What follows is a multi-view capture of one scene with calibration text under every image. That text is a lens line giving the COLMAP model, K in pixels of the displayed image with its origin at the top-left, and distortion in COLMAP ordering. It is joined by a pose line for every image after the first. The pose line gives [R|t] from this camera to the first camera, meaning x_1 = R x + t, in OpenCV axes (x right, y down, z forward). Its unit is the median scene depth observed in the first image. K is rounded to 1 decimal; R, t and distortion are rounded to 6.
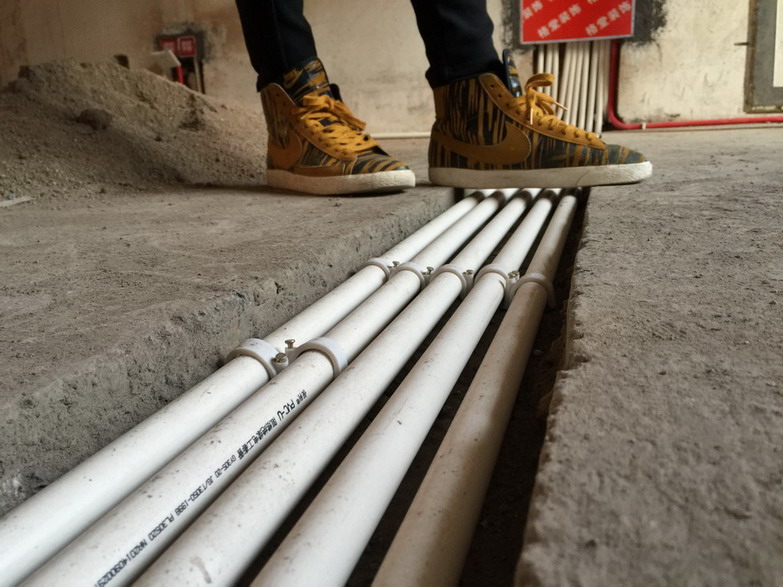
lens RADIAL K [[644.1, 0, 387.2], [0, 644.1, 293.5], [0, 0, 1]] dist [-0.013121, -0.039988]
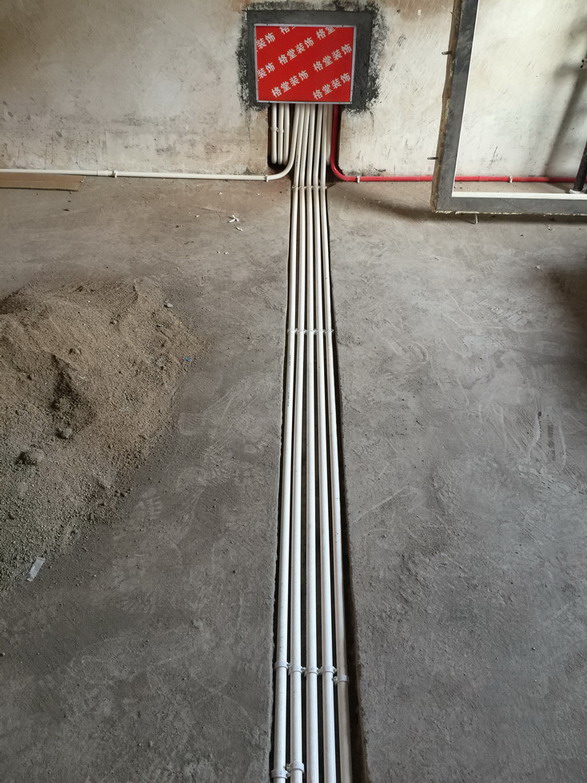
lens RADIAL K [[644.1, 0, 295.4], [0, 644.1, 391.3], [0, 0, 1]] dist [-0.013121, -0.039988]
pose [[0.951717, -0.159580, 0.262237, -0.104464], [0.029194, 0.897439, 0.440172, -0.440462], [-0.305584, -0.411264, 0.858767, -0.193091]]
